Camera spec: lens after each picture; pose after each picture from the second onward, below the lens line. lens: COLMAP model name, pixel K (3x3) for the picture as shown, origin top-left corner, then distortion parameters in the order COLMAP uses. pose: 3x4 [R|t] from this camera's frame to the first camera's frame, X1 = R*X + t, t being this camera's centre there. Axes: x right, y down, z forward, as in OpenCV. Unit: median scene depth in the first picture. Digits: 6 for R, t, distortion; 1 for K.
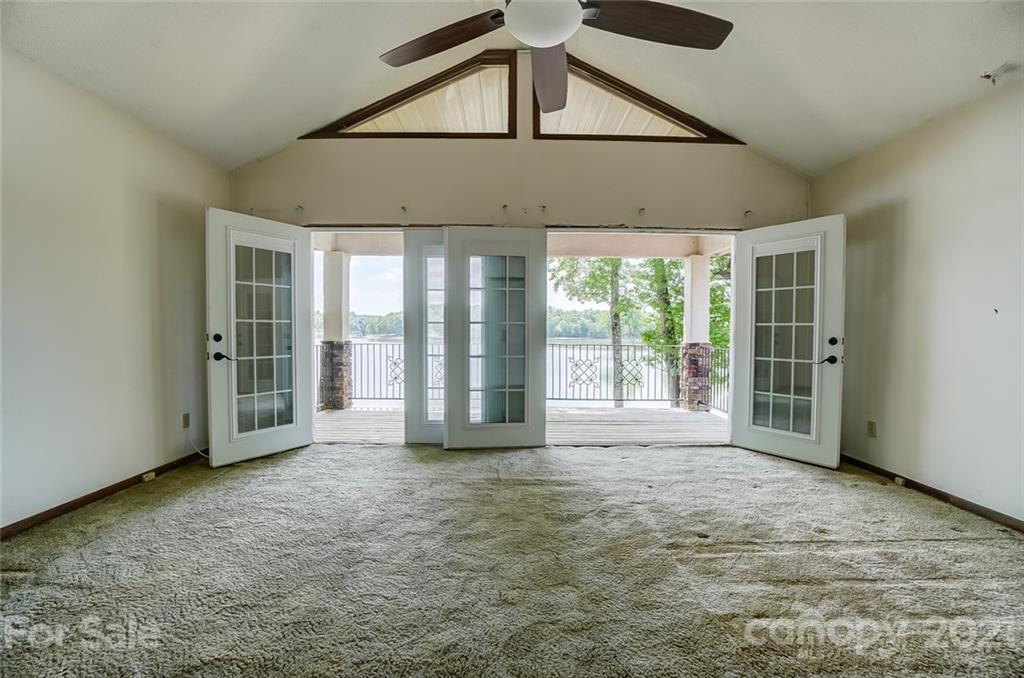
lens RADIAL K [[447.1, 0, 512.0], [0, 447.1, 339.0], [0, 0, 1]] dist [-0.001049, -0.000032]
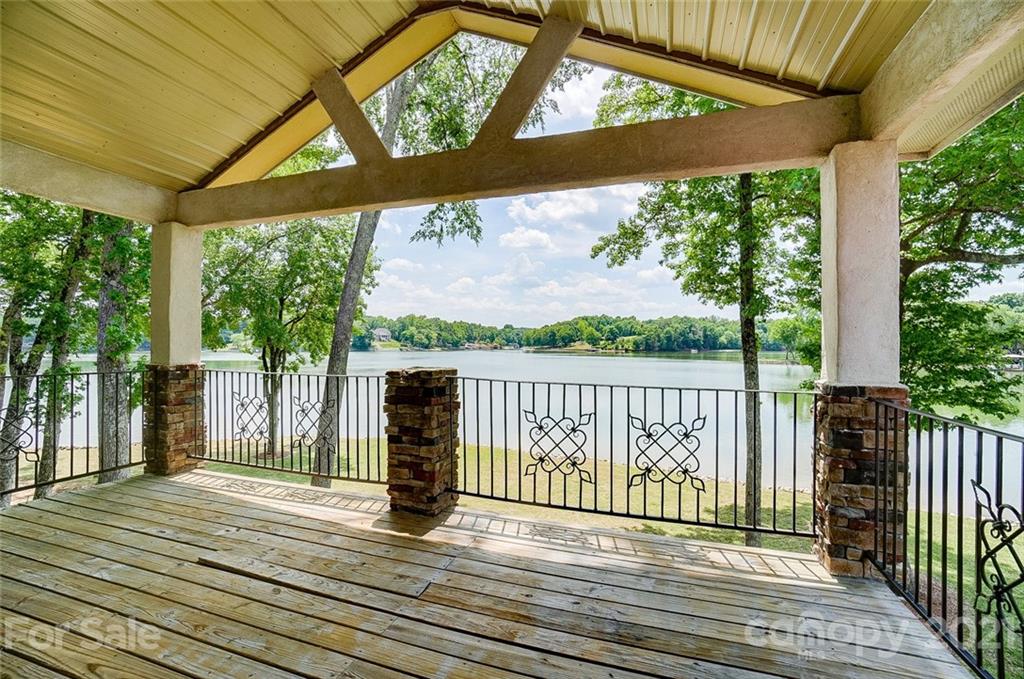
lens RADIAL K [[450.5, 0, 510.0], [0, 450.5, 341.8], [0, 0, 1]] dist [-0.058059, 0.024054]
pose [[0.941045, -0.002734, -0.338269, 0.266321], [-0.004182, 0.999797, -0.019717, -0.018121], [0.338255, 0.019970, 0.940843, 0.567769]]
